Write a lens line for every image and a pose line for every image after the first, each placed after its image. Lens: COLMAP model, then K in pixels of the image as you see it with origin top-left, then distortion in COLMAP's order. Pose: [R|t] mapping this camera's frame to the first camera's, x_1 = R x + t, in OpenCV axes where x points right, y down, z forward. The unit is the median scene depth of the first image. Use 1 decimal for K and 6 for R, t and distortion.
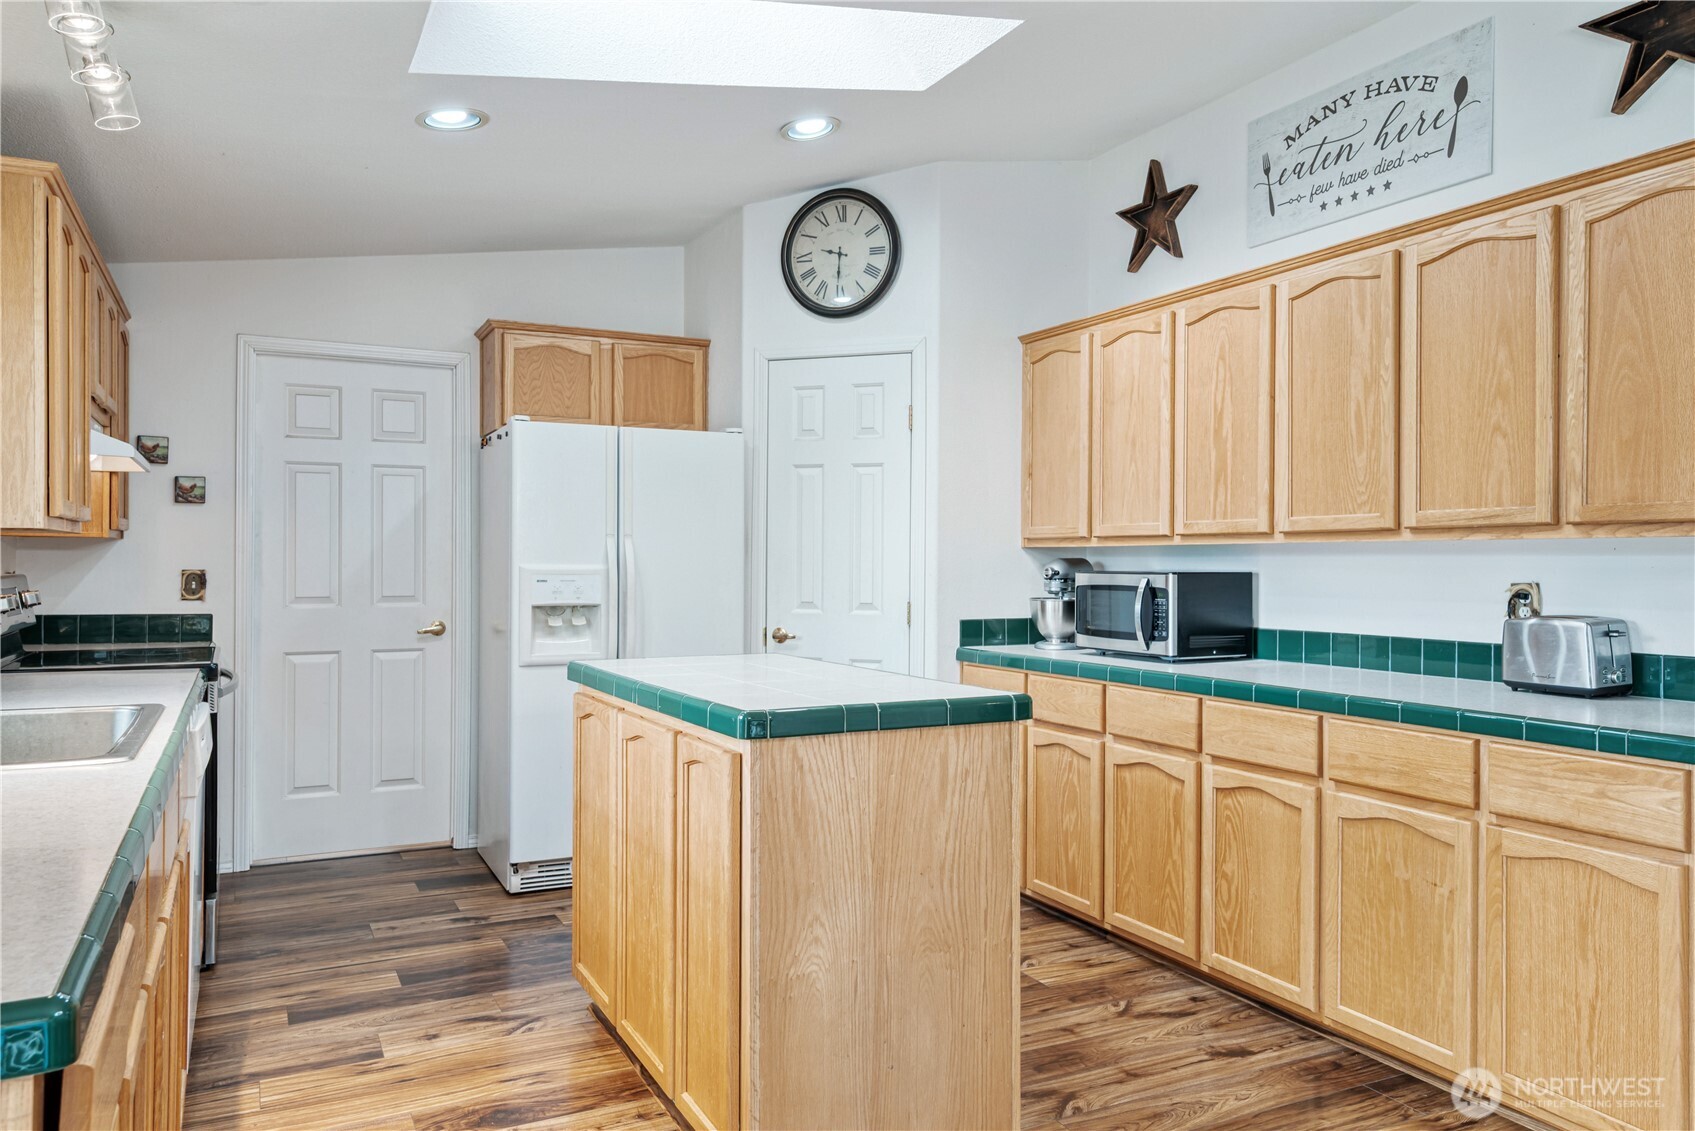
lens RADIAL K [[1084.8, 0, 847.5], [0, 1084.8, 565.5], [0, 0, 1]] dist [0.005084, 0.001741]
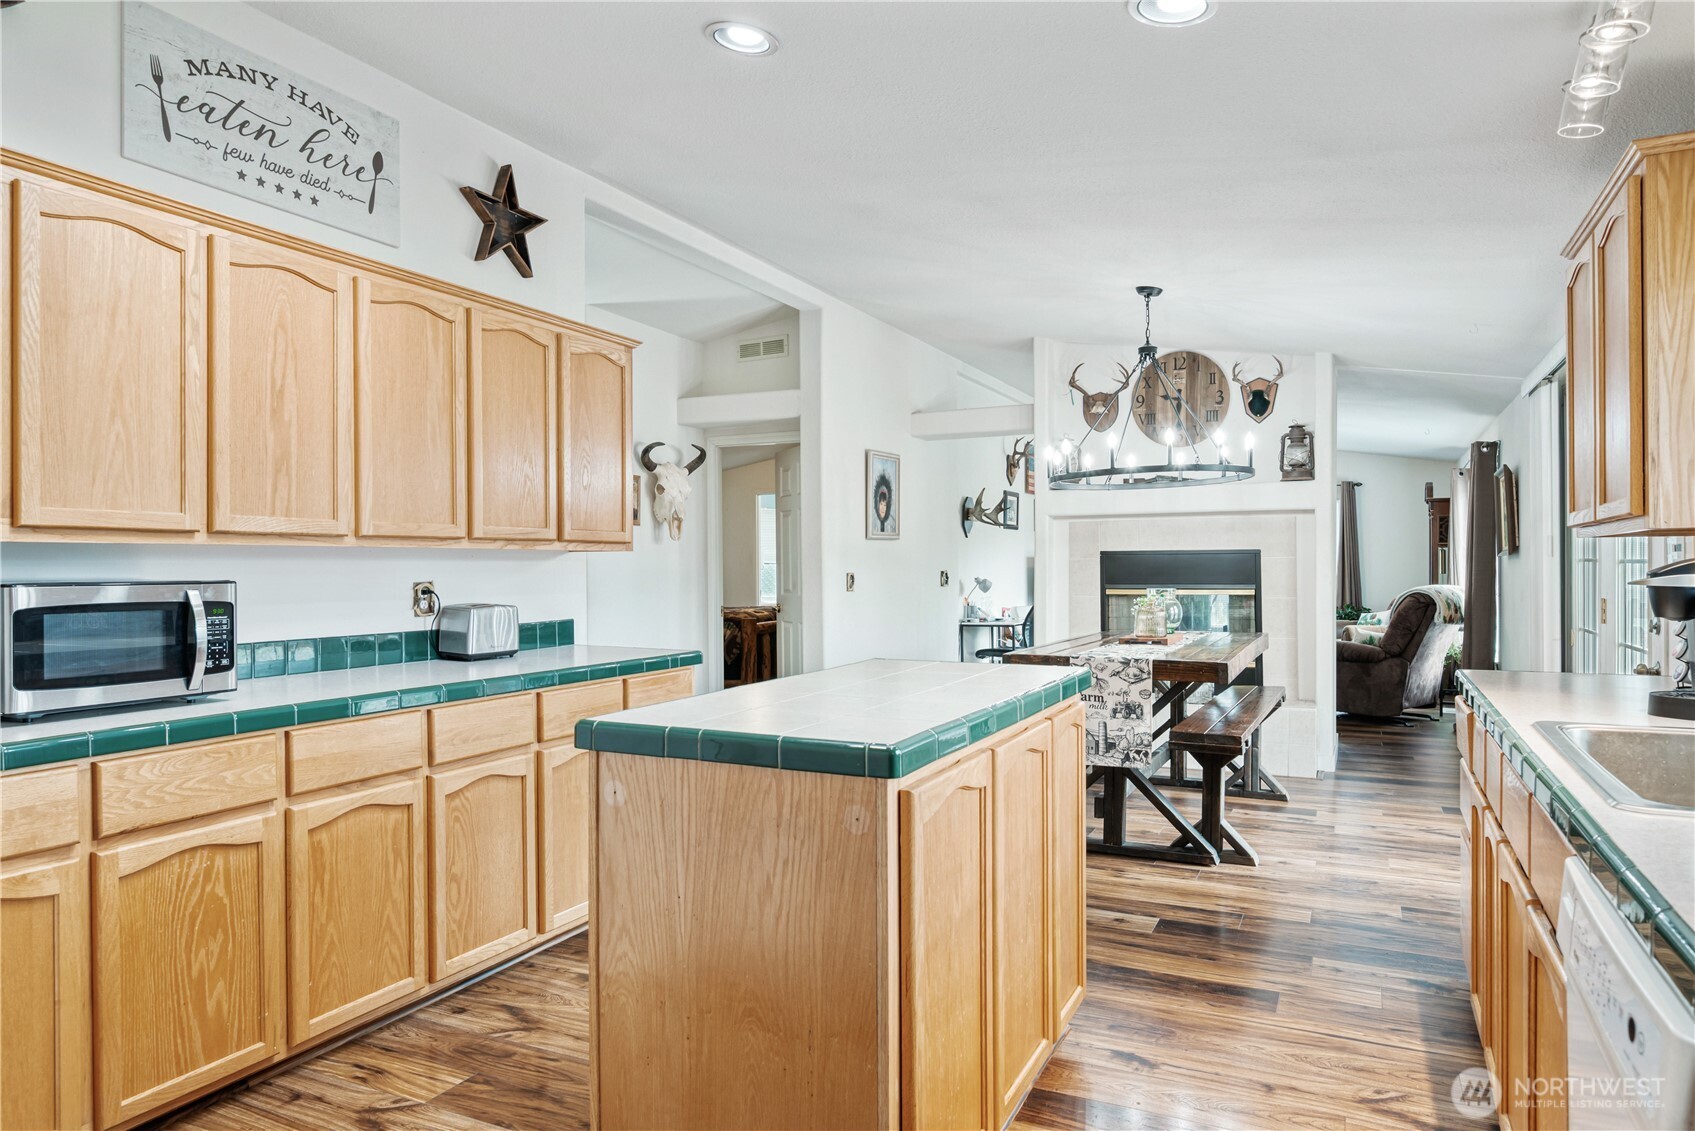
lens RADIAL K [[1102.6, 0, 847.5], [0, 1102.6, 565.5], [0, 0, 1]] dist [-0.009412, -0.003478]
pose [[-0.594143, -0.000068, 0.804360, -0.634744], [0.005007, 0.999980, 0.003783, -0.005672], [-0.804344, 0.006275, -0.594131, 1.204754]]
